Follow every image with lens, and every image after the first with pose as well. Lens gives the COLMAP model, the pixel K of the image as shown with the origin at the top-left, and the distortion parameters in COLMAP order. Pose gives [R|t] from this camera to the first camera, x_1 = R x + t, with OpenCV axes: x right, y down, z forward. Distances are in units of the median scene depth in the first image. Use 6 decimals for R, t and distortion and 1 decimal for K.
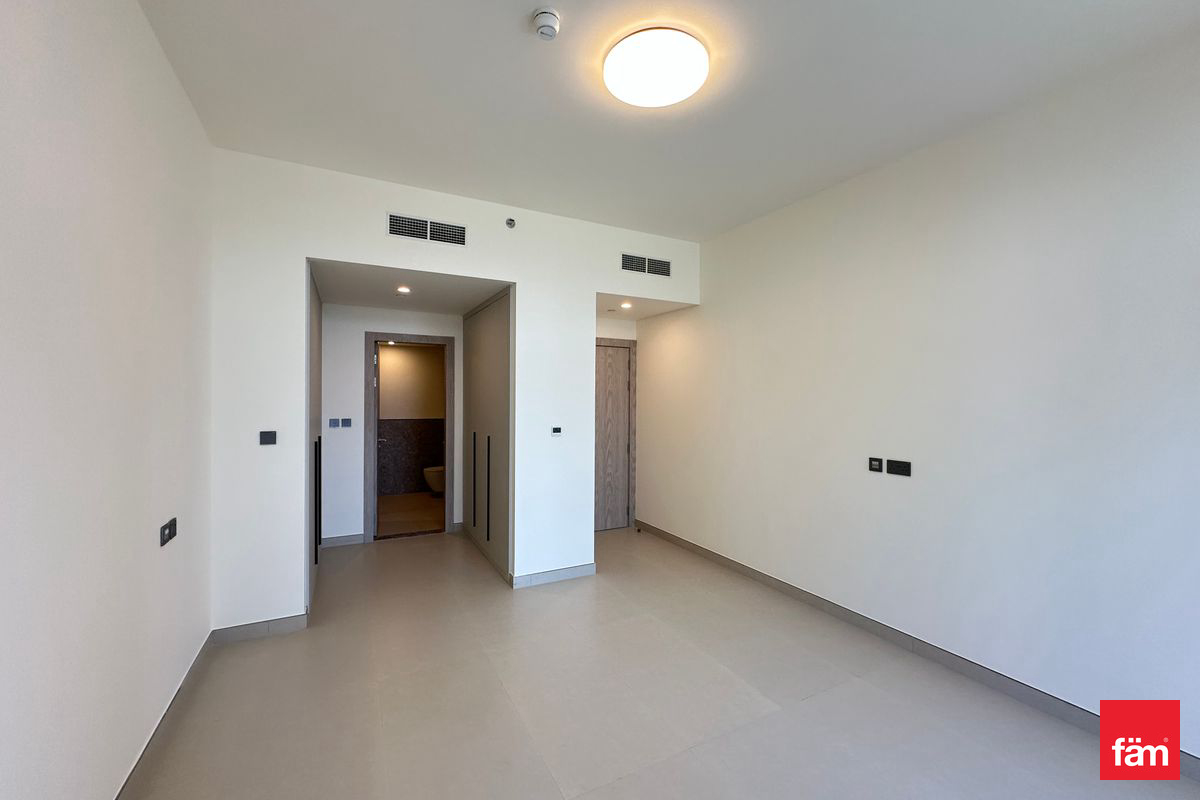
lens RADIAL K [[482.2, 0, 605.7], [0, 482.2, 401.5], [0, 0, 1]] dist [-0.000011, 0.000021]
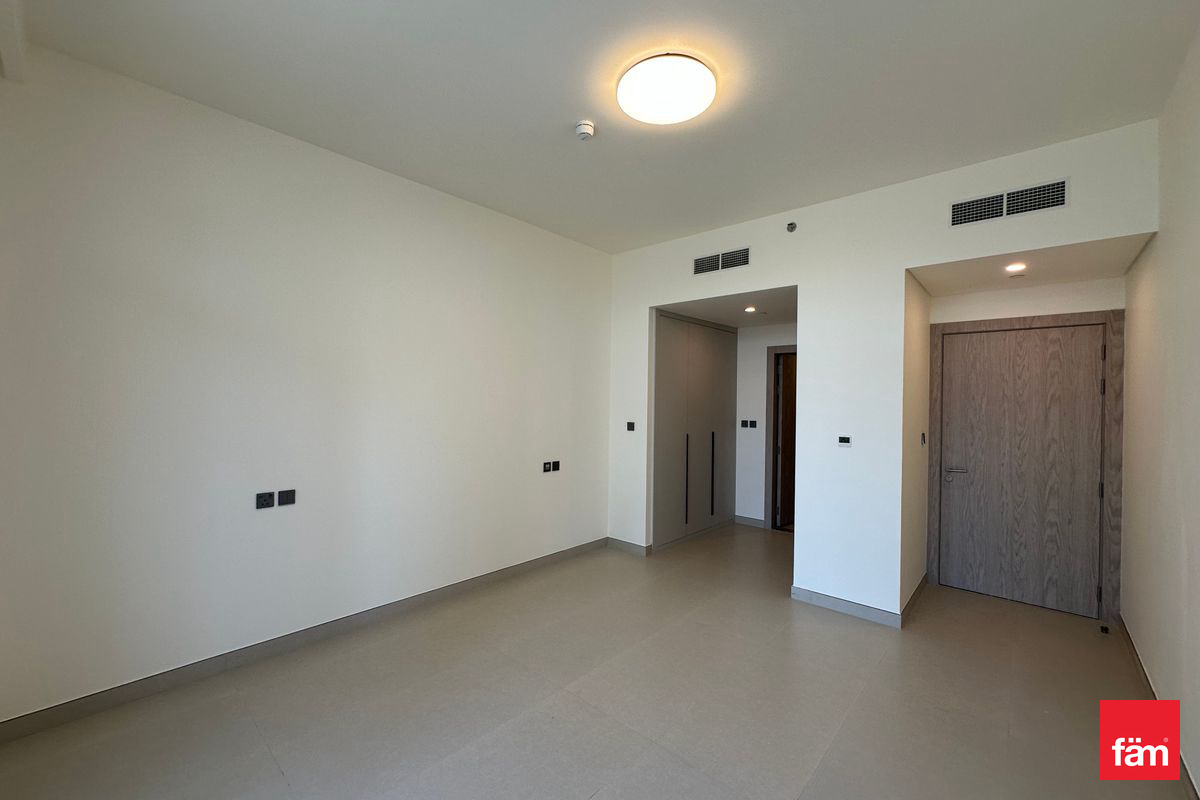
lens RADIAL K [[482.2, 0, 605.7], [0, 482.2, 401.5], [0, 0, 1]] dist [-0.000011, 0.000021]
pose [[0.340336, -0.000480, -0.940304, 0.414660], [-0.022015, 0.999722, -0.008479, 0.004891], [0.940046, 0.023587, 0.340231, 0.210179]]
